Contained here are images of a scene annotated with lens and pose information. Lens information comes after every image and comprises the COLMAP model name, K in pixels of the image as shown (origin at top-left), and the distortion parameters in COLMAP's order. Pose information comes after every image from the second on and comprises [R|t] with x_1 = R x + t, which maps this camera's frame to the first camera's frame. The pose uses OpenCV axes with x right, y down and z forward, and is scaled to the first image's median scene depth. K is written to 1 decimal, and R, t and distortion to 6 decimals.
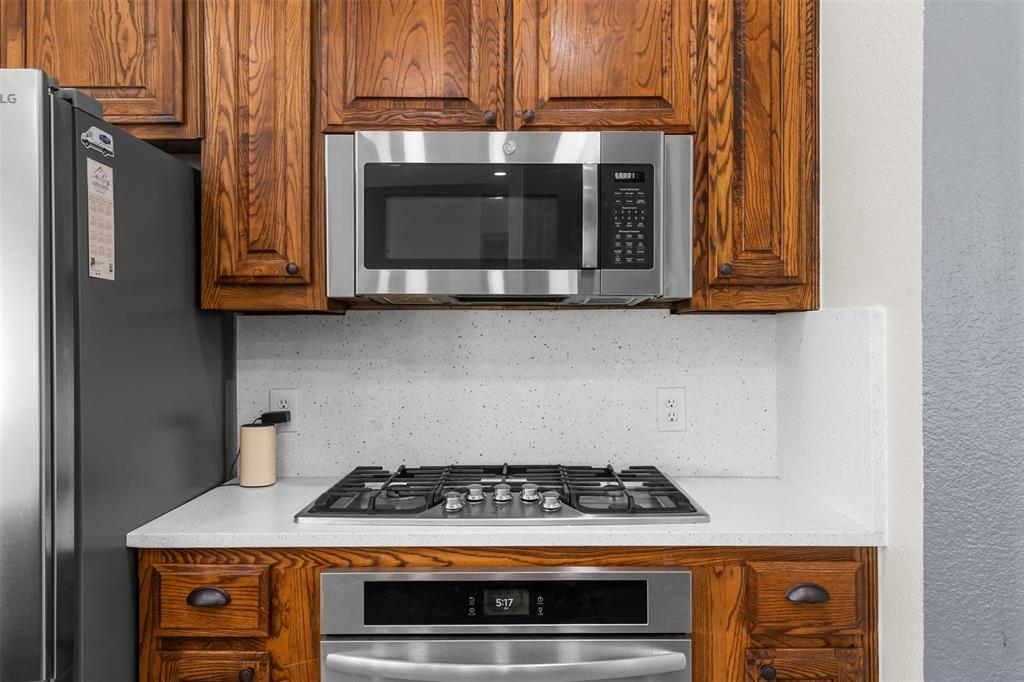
lens RADIAL K [[752.4, 0, 513.7], [0, 752.4, 330.1], [0, 0, 1]] dist [0.003614, 0.000145]
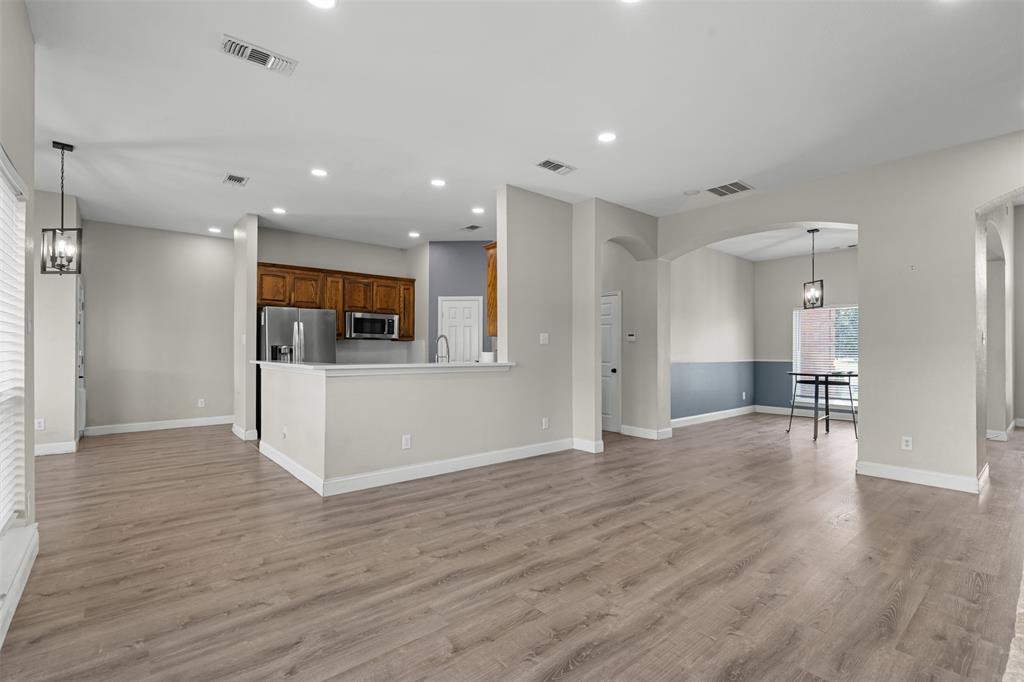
lens RADIAL K [[468.0, 0, 515.8], [0, 468.0, 349.6], [0, 0, 1]] dist [-0.002870, 0.000006]
pose [[0.758559, 0.005666, 0.651580, -1.728007], [-0.000246, 0.999965, -0.008408, 0.092321], [-0.651604, 0.006217, 0.758534, -2.930600]]
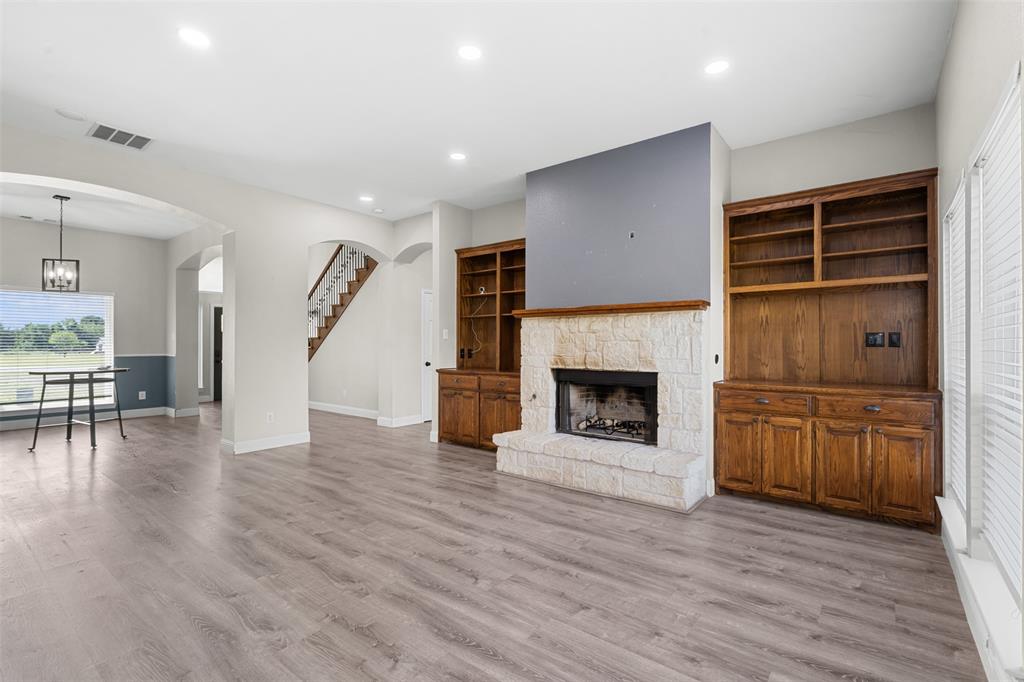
lens RADIAL K [[468.7, 0, 518.4], [0, 468.7, 338.1], [0, 0, 1]] dist [-0.001624, 0.000588]
pose [[-0.795754, 0.008812, 0.605556, -1.741541], [0.003710, 0.999946, -0.009676, 0.074982], [-0.605609, -0.005453, -0.795744, -1.059457]]
